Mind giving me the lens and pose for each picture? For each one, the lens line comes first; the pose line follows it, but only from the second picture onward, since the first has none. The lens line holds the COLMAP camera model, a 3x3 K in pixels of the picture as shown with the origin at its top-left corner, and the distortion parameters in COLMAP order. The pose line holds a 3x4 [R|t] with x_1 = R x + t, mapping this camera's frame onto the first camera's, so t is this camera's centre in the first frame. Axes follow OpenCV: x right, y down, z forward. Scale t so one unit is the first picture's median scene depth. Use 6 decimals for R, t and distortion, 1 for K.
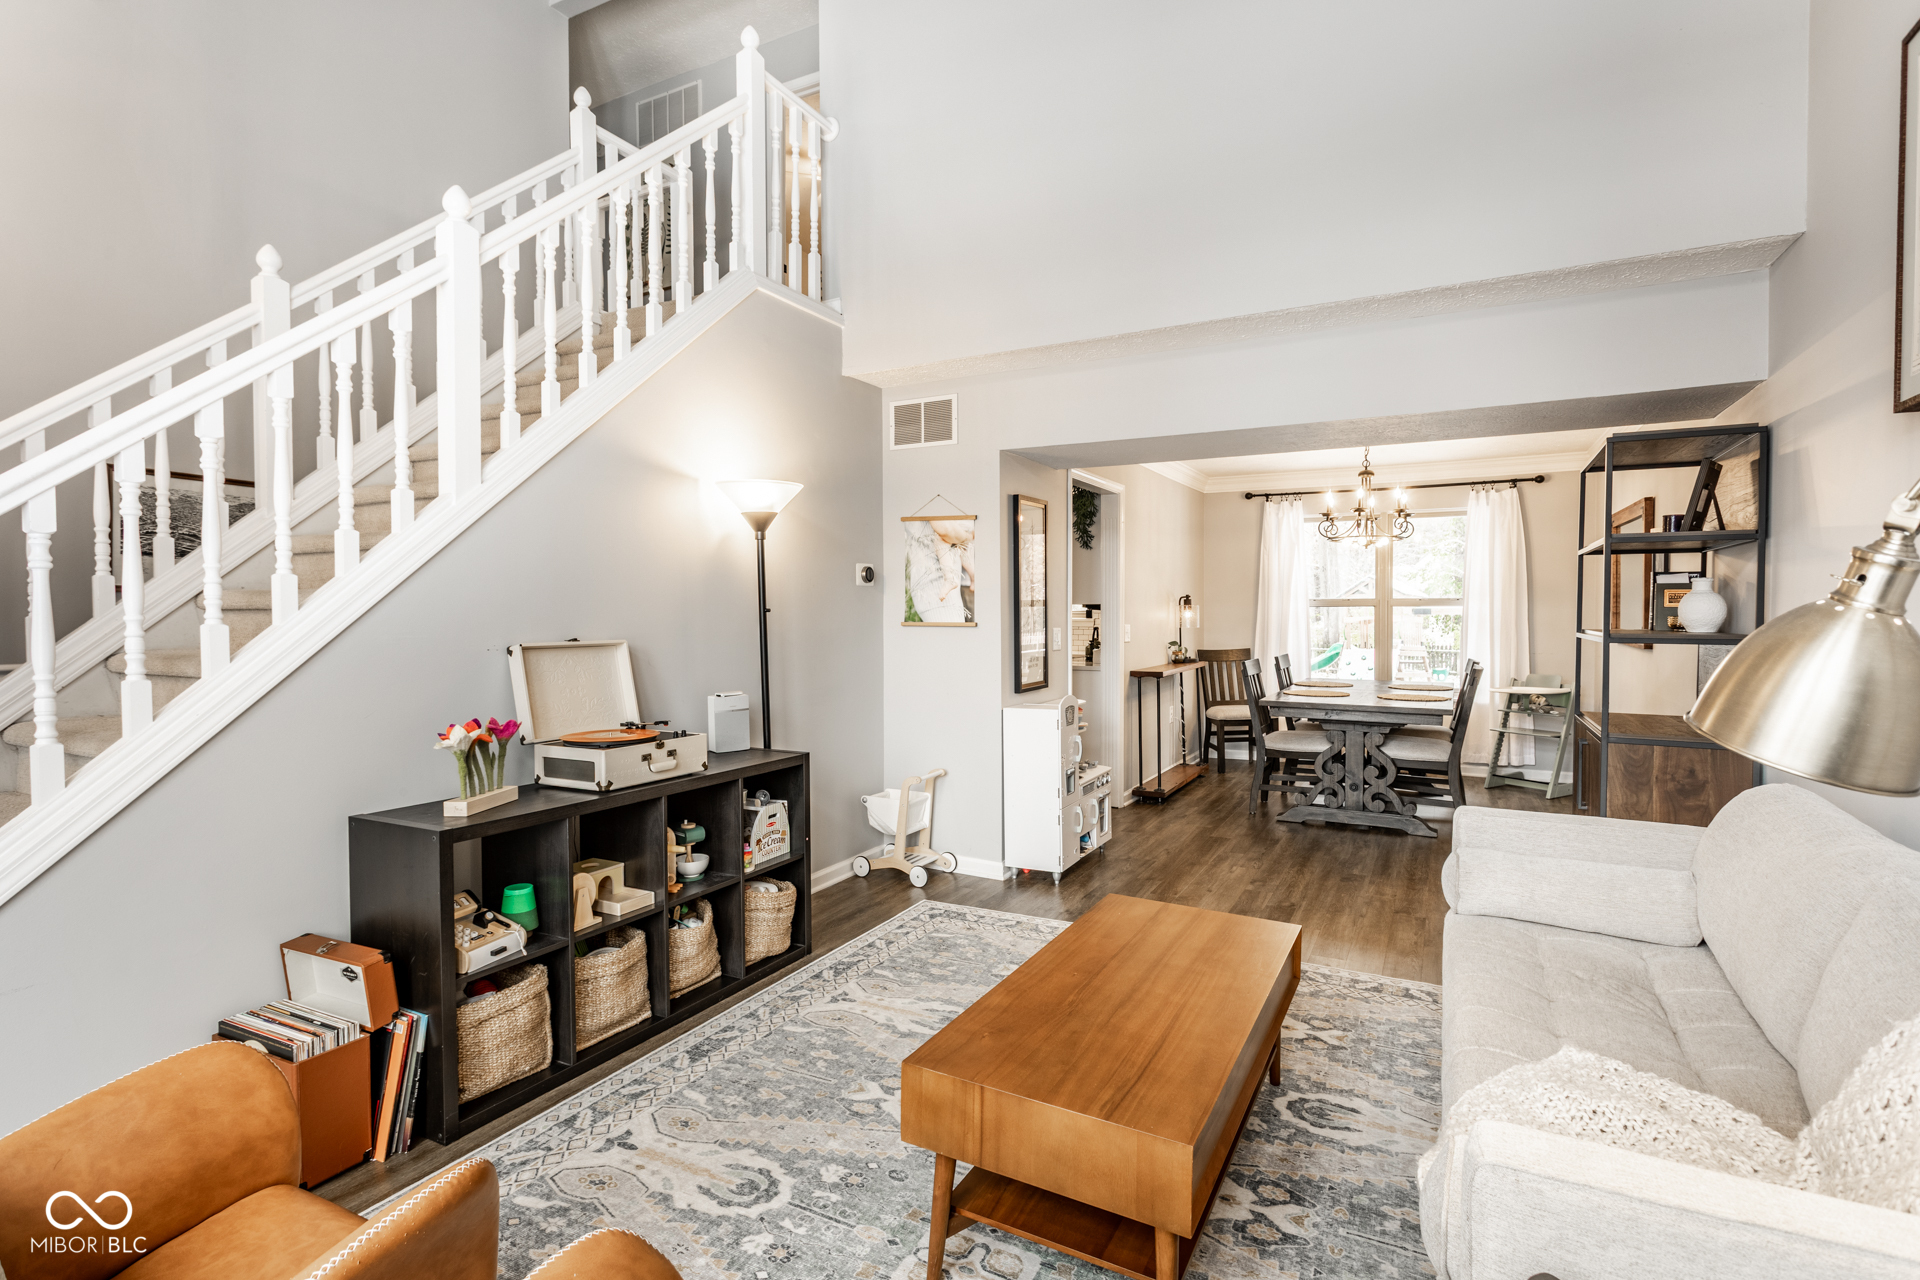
lens RADIAL K [[929.9, 0, 970.4], [0, 929.9, 624.0], [0, 0, 1]] dist [0.002453, 0.003179]
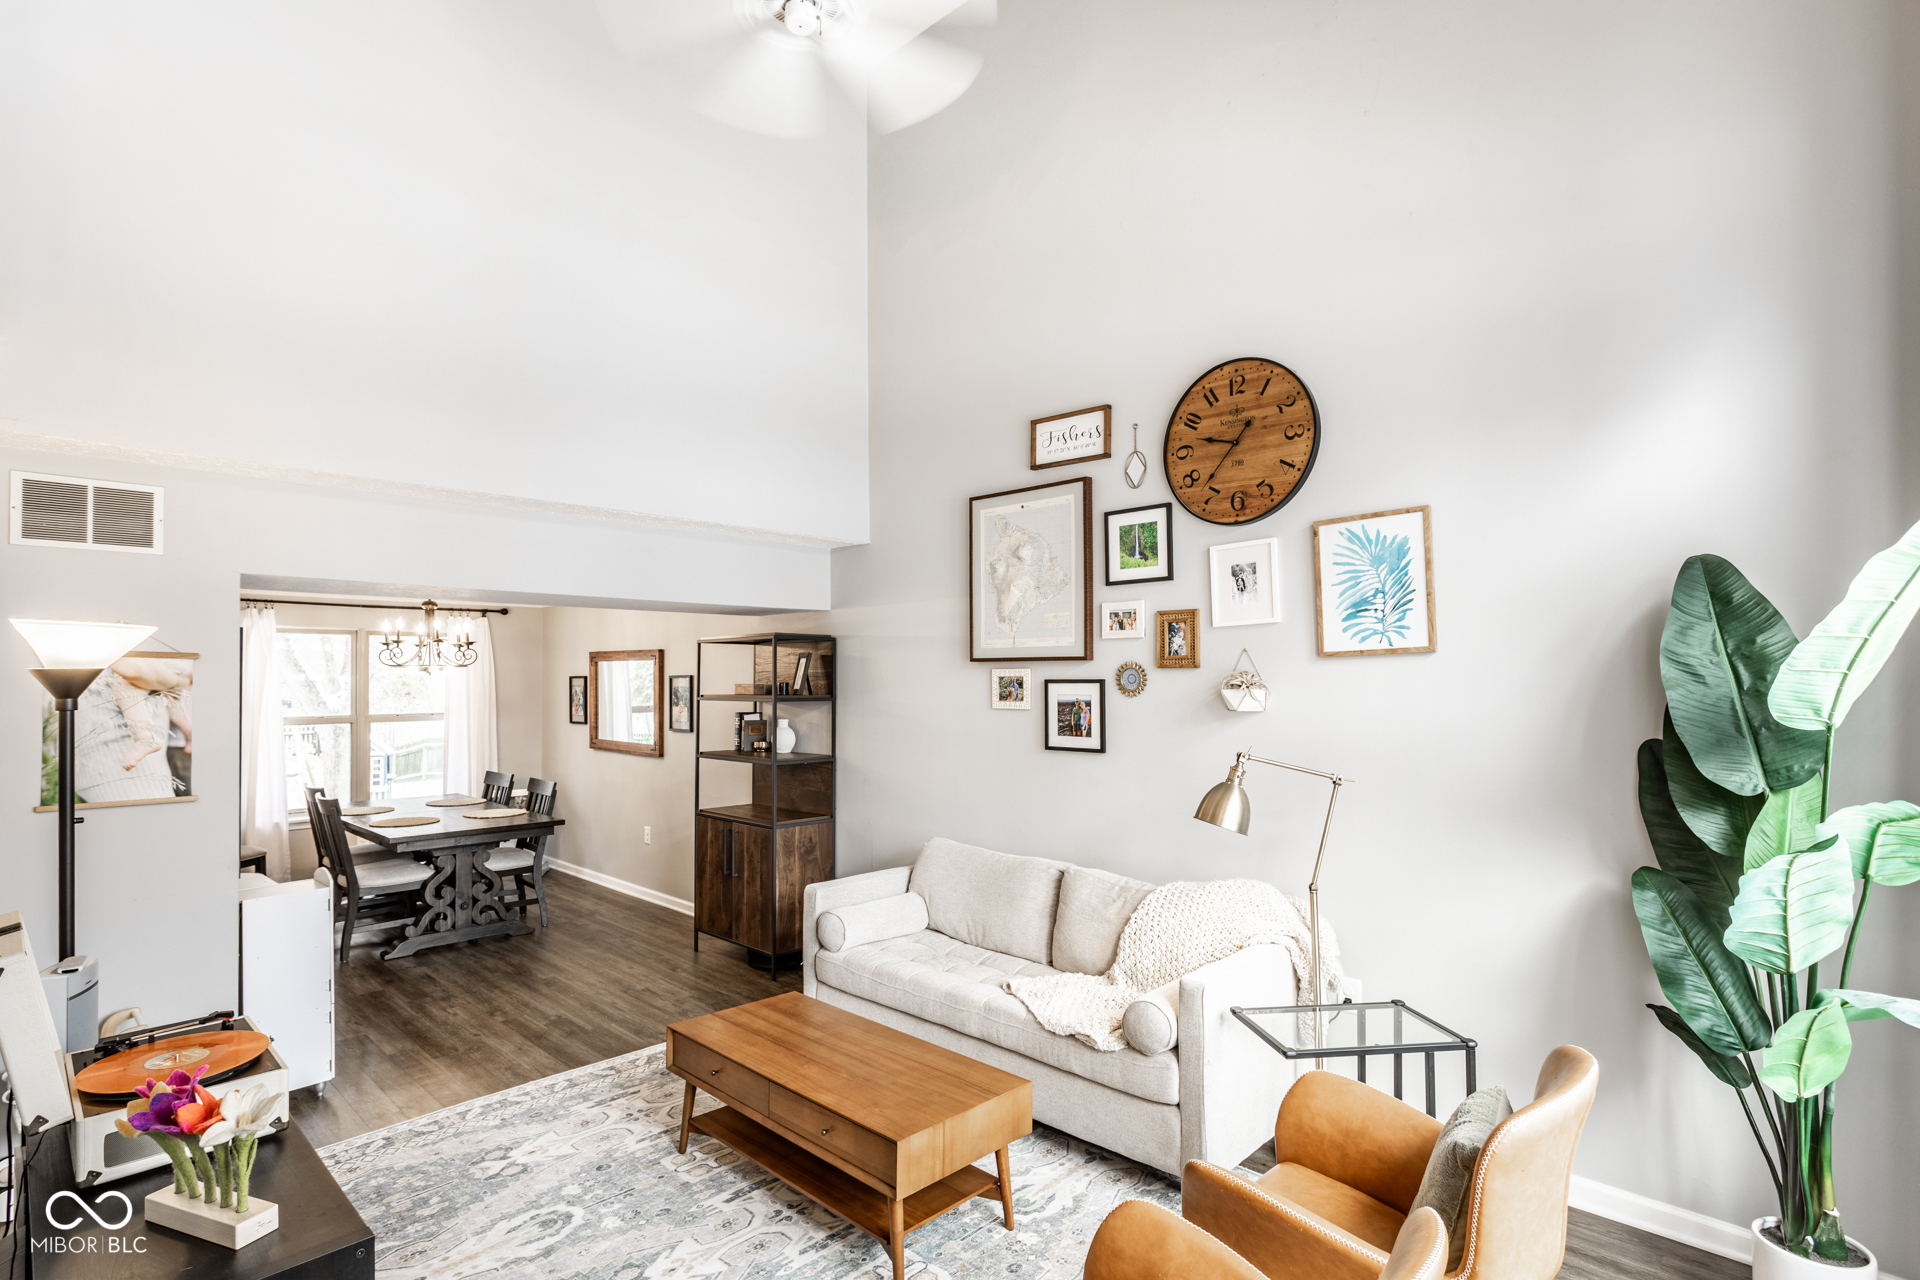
lens RADIAL K [[929.9, 0, 931.5], [0, 929.9, 661.1], [0, 0, 1]] dist [0.002453, 0.003179]
pose [[0.299257, 0.020365, 0.953955, -0.532526], [0.016775, 0.999505, -0.026599, -0.079302], [-0.954025, 0.023963, 0.298768, 0.199461]]
